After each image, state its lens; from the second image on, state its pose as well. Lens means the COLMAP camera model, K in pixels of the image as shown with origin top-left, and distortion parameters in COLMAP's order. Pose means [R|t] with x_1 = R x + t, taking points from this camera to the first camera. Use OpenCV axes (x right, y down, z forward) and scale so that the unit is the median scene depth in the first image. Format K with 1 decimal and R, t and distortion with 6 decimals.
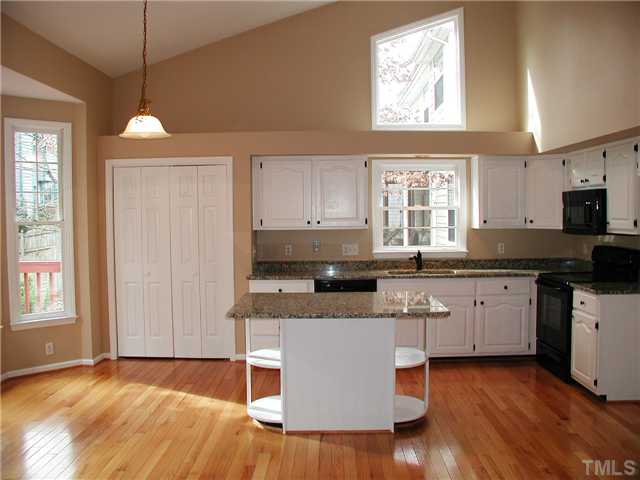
lens RADIAL K [[586.7, 0, 320.0], [0, 586.7, 240.0], [0, 0, 1]] dist [-0.242260, 0.290096]
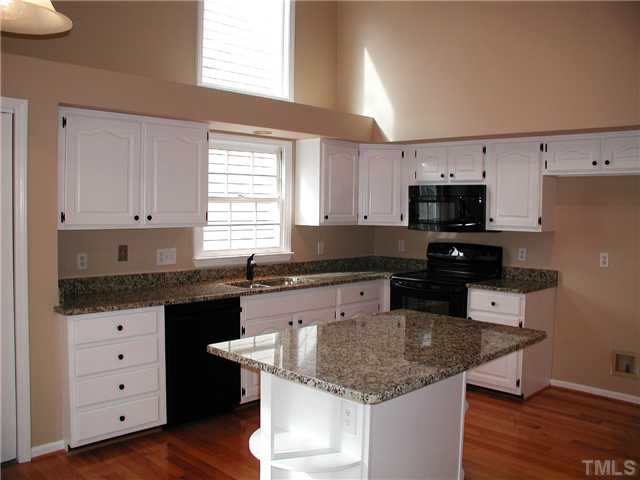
lens RADIAL K [[586.7, 0, 320.0], [0, 586.7, 240.0], [0, 0, 1]] dist [-0.242260, 0.290096]
pose [[0.694470, -0.021018, 0.719214, -0.336100], [0.013546, 0.999778, 0.016138, -0.012601], [-0.719394, -0.001465, 0.694601, 0.410642]]
